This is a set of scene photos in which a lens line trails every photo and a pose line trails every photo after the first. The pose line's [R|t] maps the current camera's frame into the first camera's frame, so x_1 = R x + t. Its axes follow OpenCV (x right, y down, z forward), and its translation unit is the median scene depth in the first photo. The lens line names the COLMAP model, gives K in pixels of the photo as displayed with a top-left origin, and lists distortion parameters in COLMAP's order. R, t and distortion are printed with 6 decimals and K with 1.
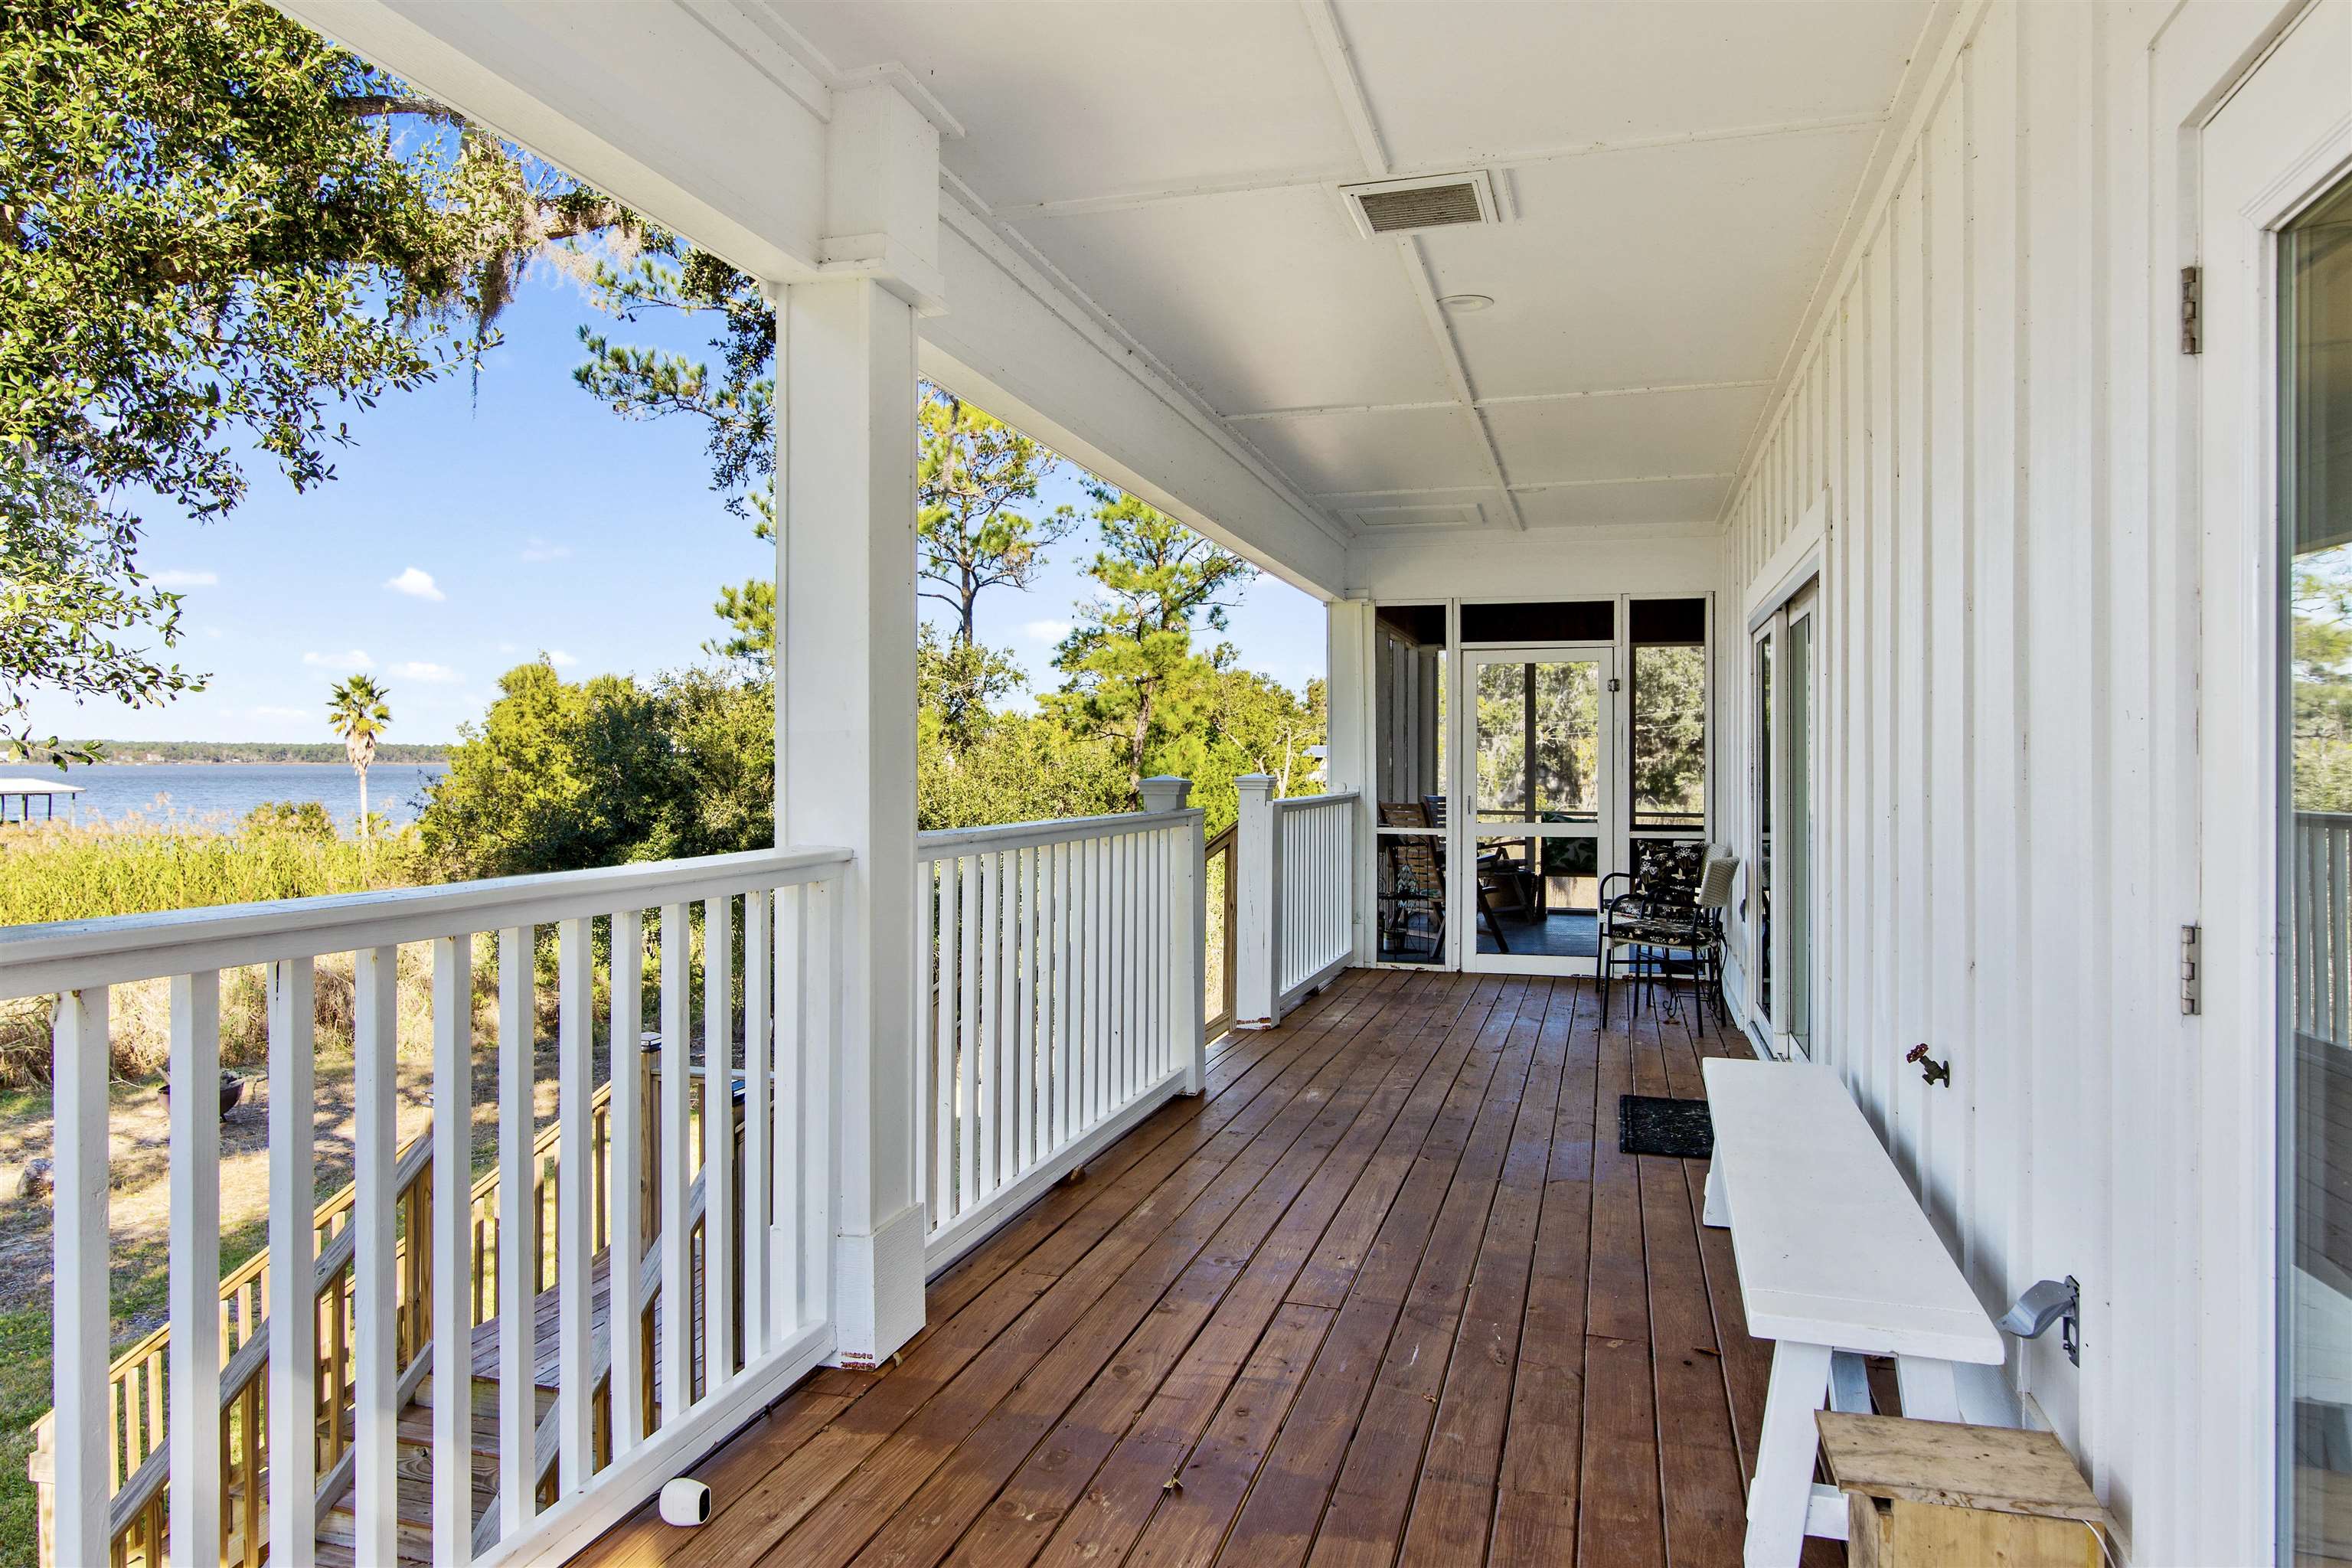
lens RADIAL K [[1489.8, 0, 1175.2], [0, 1489.8, 757.2], [0, 0, 1]] dist [0.000012, -0.000014]
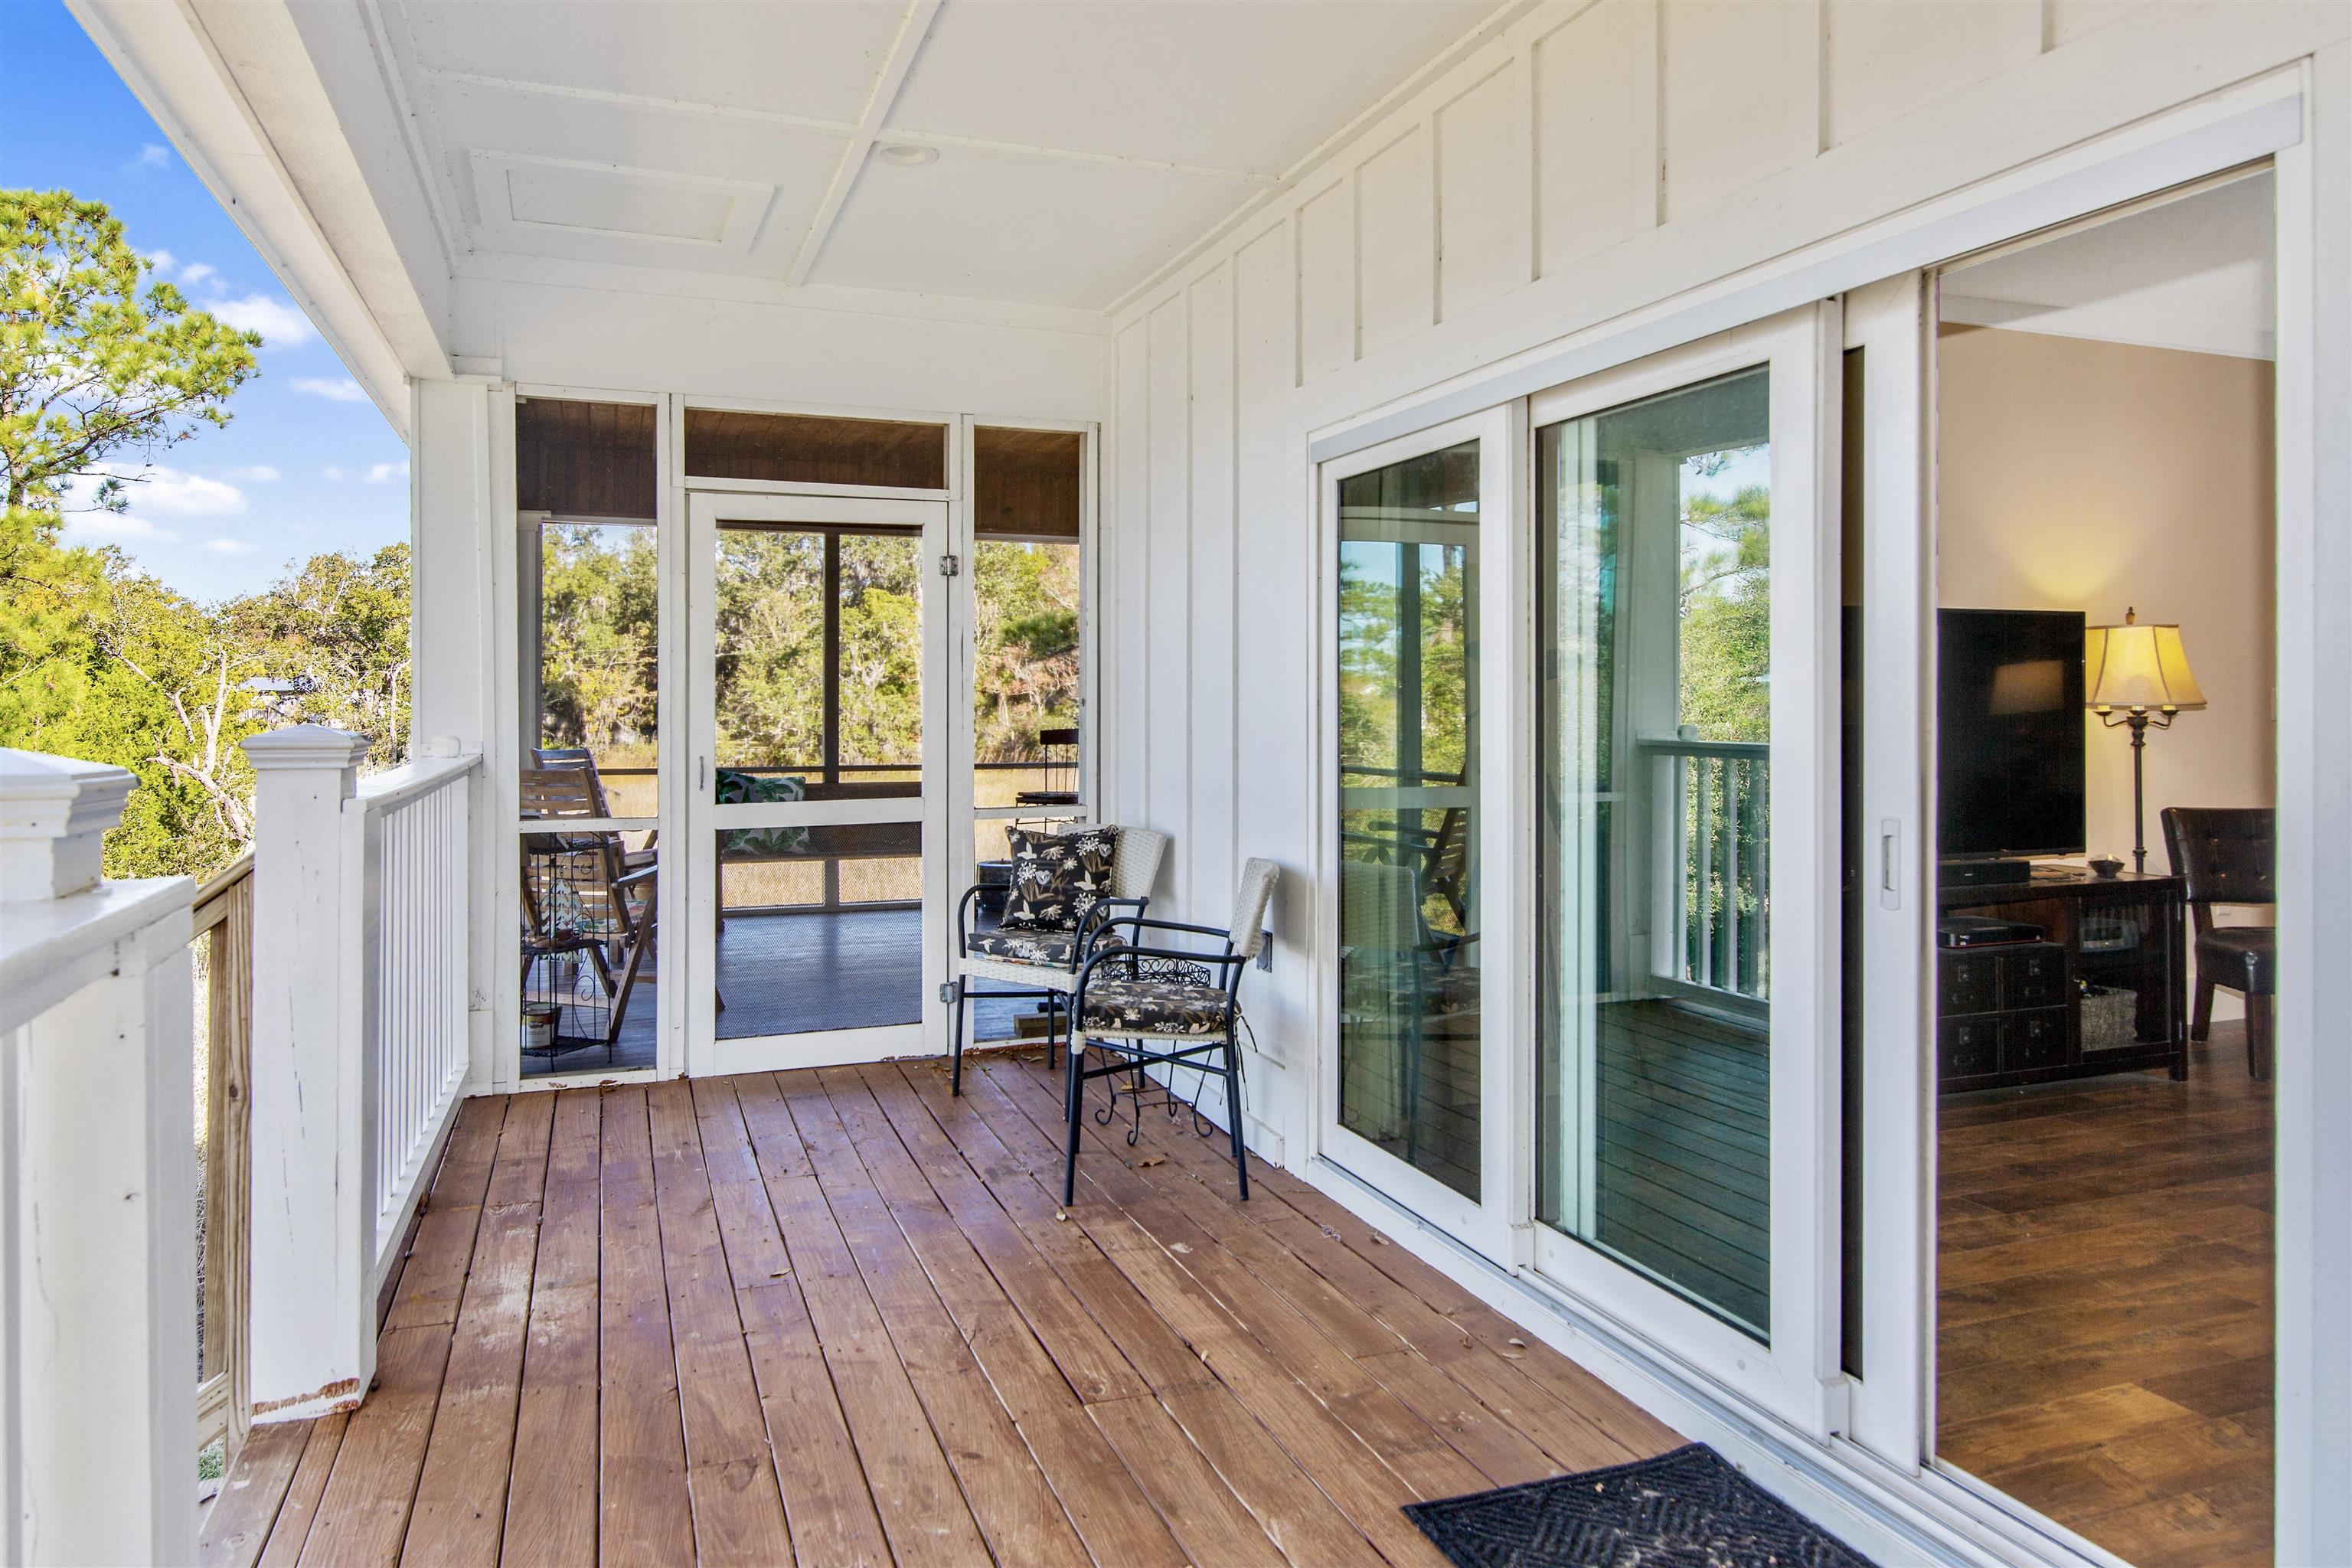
lens RADIAL K [[1526.6, 0, 1176.7], [0, 1526.6, 687.8], [0, 0, 1]] dist [-0.011258, -0.003645]
pose [[0.798924, 0.001372, 0.601430, -0.000242], [0.000097, 0.999997, -0.002410, 0.000553], [-0.601432, 0.001984, 0.798922, 0.121076]]
